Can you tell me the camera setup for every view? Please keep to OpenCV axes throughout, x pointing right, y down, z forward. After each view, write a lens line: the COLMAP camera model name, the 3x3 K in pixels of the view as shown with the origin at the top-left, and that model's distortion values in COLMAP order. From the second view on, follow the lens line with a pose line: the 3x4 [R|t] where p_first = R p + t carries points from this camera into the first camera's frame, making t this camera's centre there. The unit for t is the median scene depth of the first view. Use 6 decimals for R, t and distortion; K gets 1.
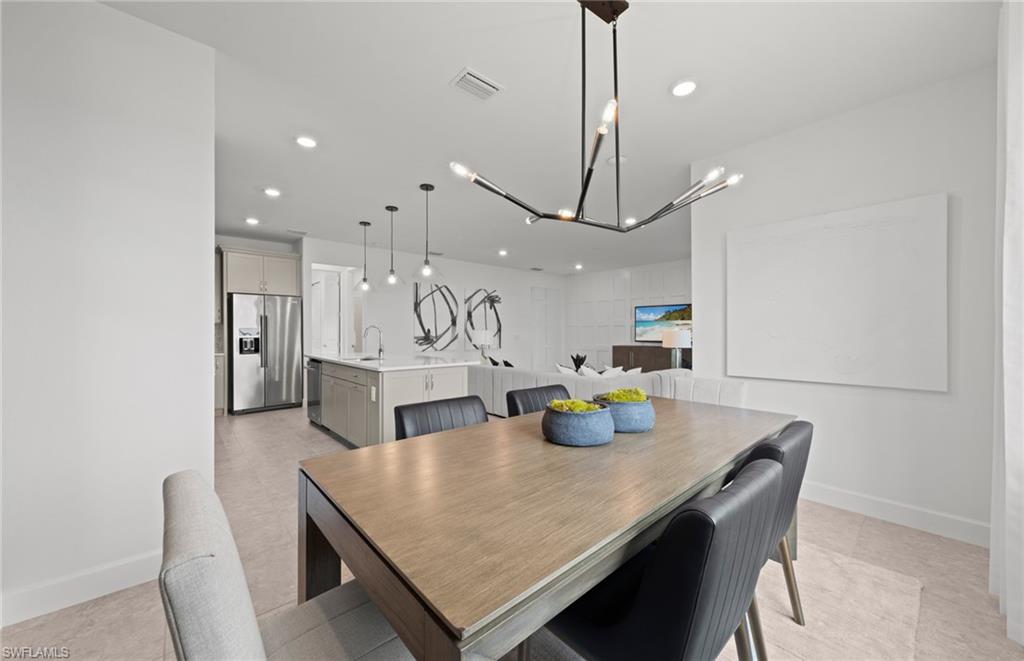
lens RADIAL K [[378.6, 0, 515.8], [0, 378.6, 330.6], [0, 0, 1]] dist [0.001699, -0.000284]
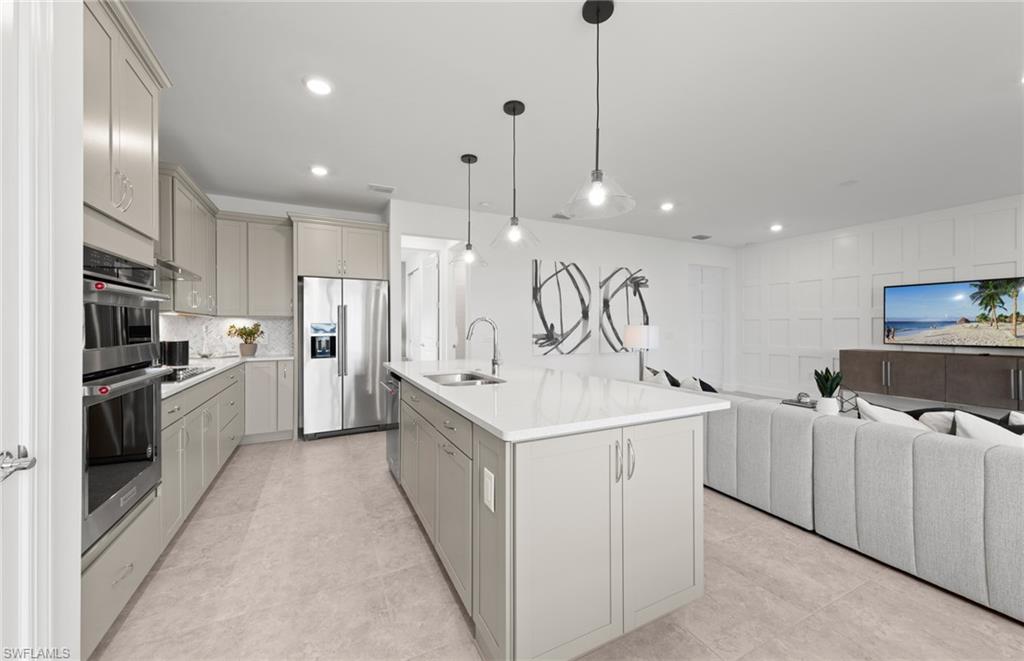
lens RADIAL K [[378.6, 0, 511.5], [0, 378.6, 326.2], [0, 0, 1]] dist [0.001699, -0.000284]
pose [[0.964495, 0.000185, -0.264100, -0.113430], [0.000383, 0.999998, 0.002098, -0.001309], [0.264100, -0.002125, 0.964493, 0.285194]]
